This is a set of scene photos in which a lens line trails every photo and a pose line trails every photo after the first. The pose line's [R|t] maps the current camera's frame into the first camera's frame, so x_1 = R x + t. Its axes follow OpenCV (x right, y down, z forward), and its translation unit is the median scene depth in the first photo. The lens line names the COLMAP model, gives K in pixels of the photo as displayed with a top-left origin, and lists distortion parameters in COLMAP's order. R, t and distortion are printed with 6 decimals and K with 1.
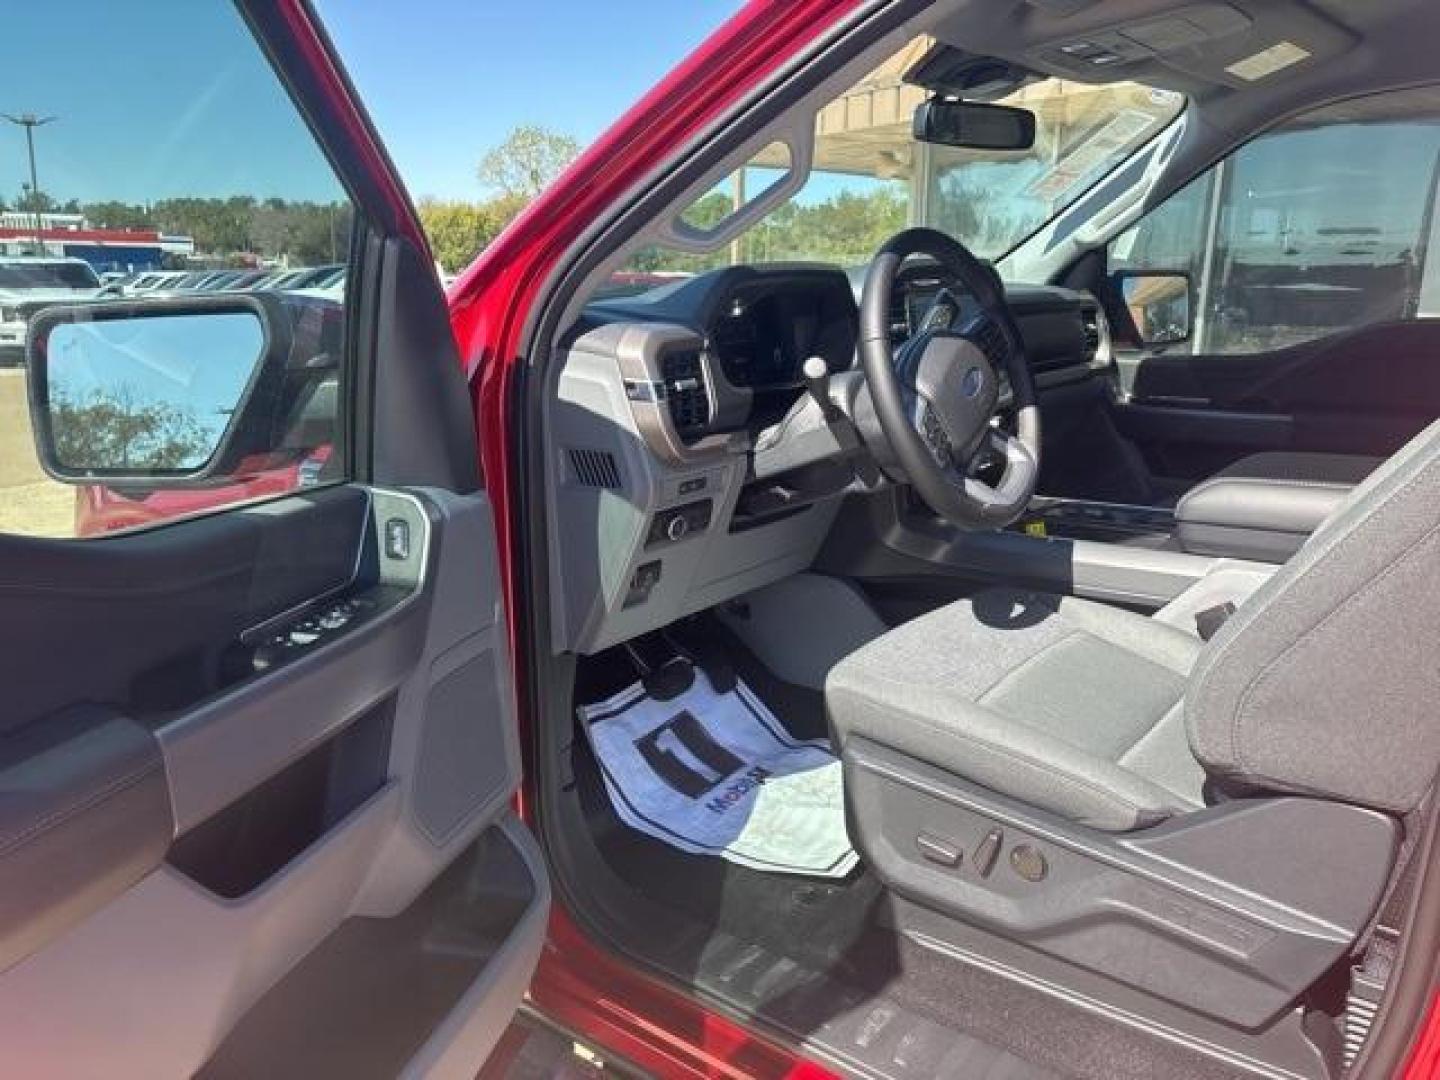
lens RADIAL K [[1064.4, 0, 723.7], [0, 1064.4, 540.5], [0, 0, 1]] dist [0.028265, -0.037871]
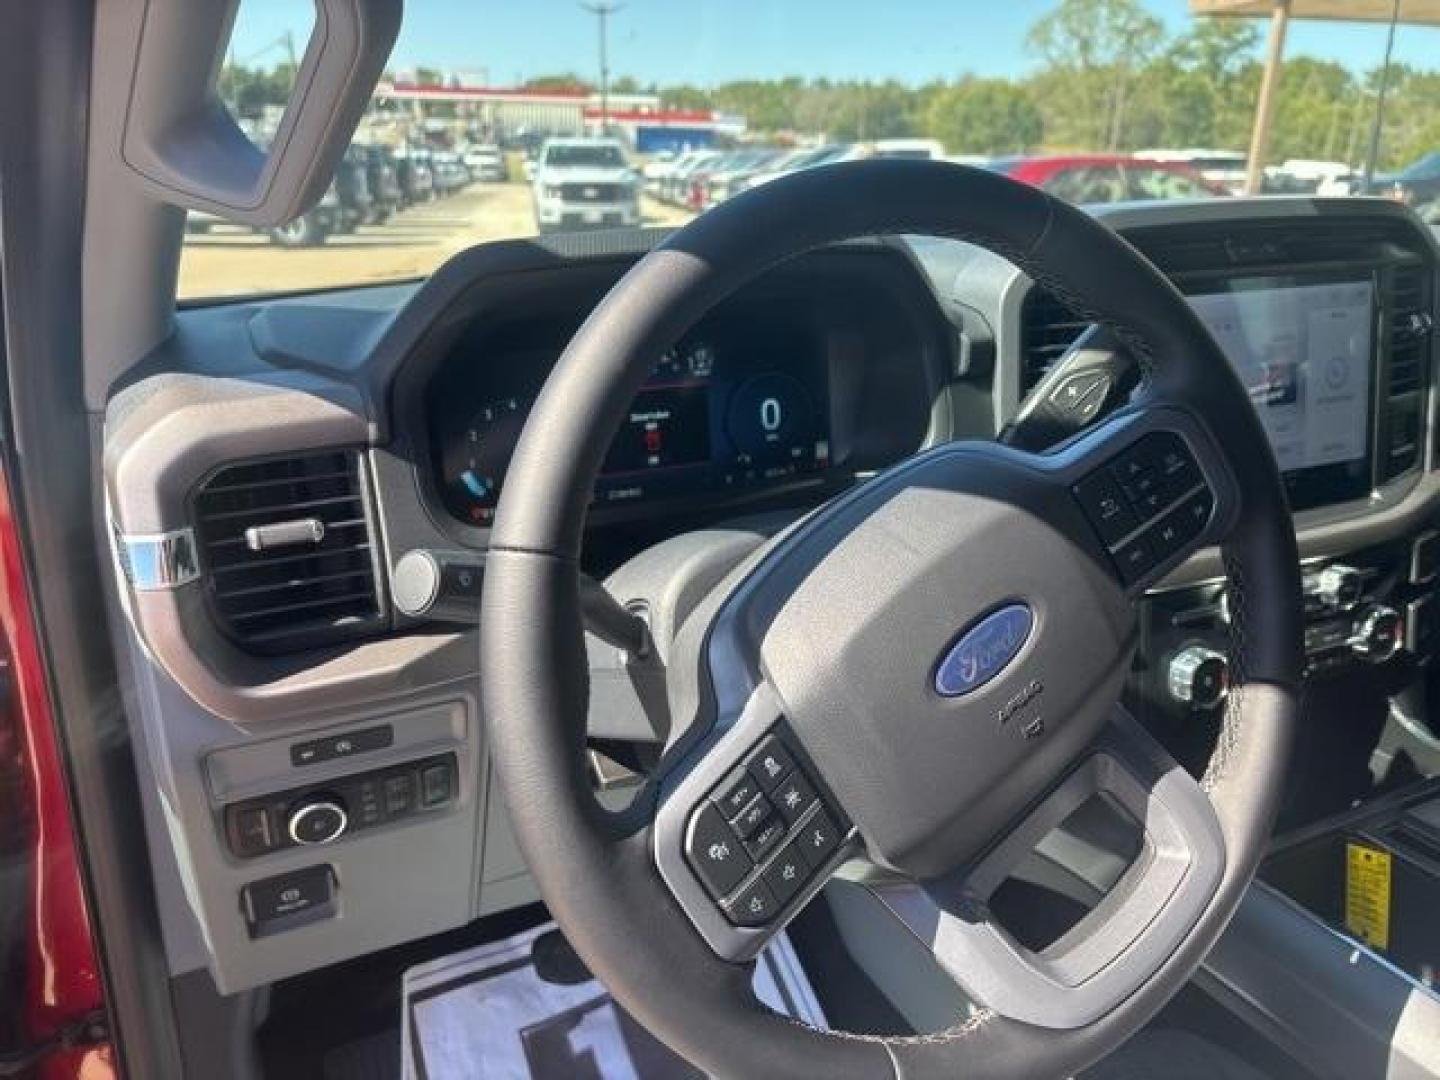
lens RADIAL K [[1064.4, 0, 755.5], [0, 1064.4, 518.0], [0, 0, 1]] dist [0.028265, -0.037871]
pose [[0.896427, 0.148296, -0.417644, 0.295582], [-0.112016, 0.987573, 0.110235, -0.211891], [0.428801, -0.052035, 0.901899, 0.674935]]
